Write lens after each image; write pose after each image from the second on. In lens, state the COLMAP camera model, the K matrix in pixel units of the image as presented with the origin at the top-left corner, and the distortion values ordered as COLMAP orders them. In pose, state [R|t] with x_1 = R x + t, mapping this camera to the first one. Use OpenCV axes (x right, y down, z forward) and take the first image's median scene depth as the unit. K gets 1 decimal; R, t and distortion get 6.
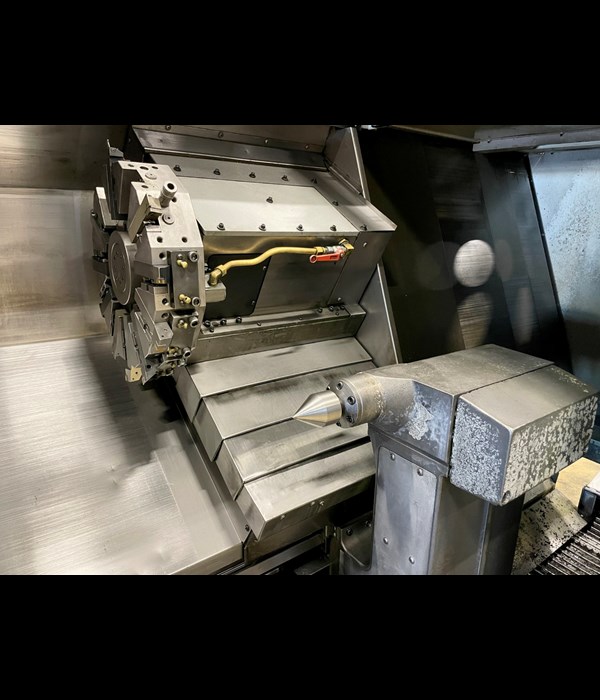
lens RADIAL K [[448.8, 0, 303.9], [0, 448.8, 349.5], [0, 0, 1]] dist [0.071428, -0.095261]
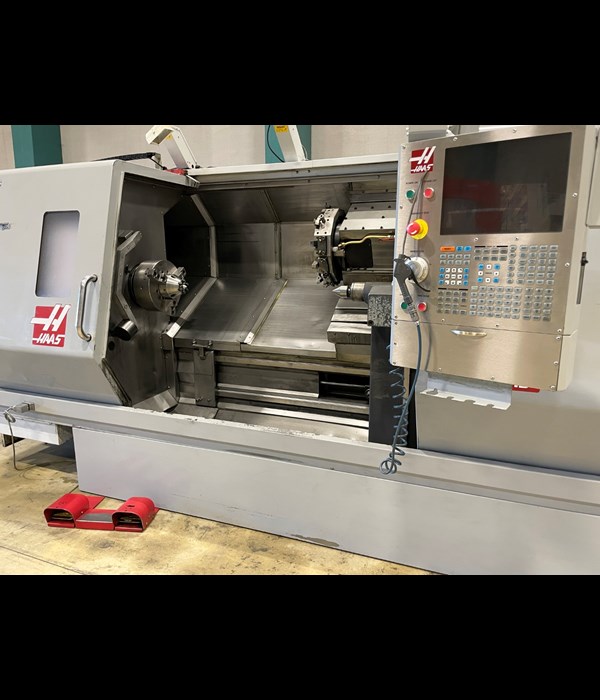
lens RADIAL K [[448.8, 0, 303.9], [0, 448.8, 349.5], [0, 0, 1]] dist [0.071428, -0.095261]
pose [[0.540576, 0.155081, -0.826878, 1.833743], [-0.214150, 0.975853, 0.043019, 0.340421], [0.813583, 0.153821, 0.560733, -0.564684]]
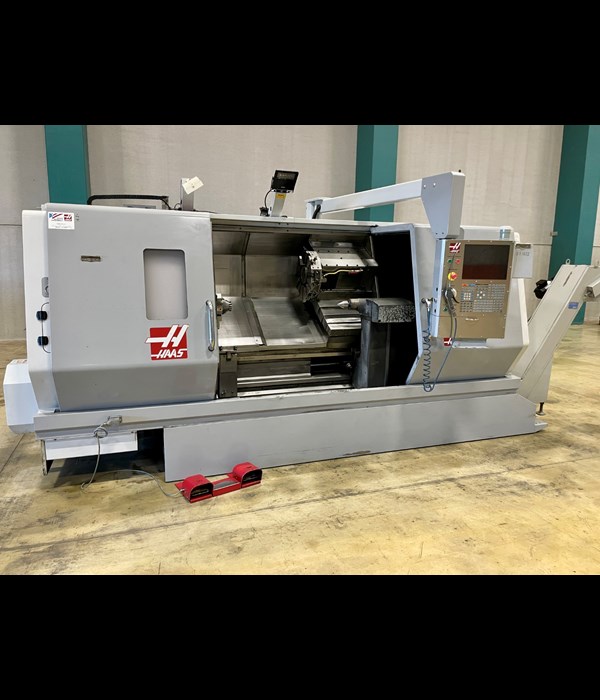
lens RADIAL K [[448.8, 0, 303.9], [0, 448.8, 349.5], [0, 0, 1]] dist [0.071428, -0.095261]
pose [[0.951569, 0.053540, -0.302739, 0.861094], [-0.079770, 0.993992, -0.074943, 0.785666], [0.296907, 0.095463, 0.950123, -2.773527]]
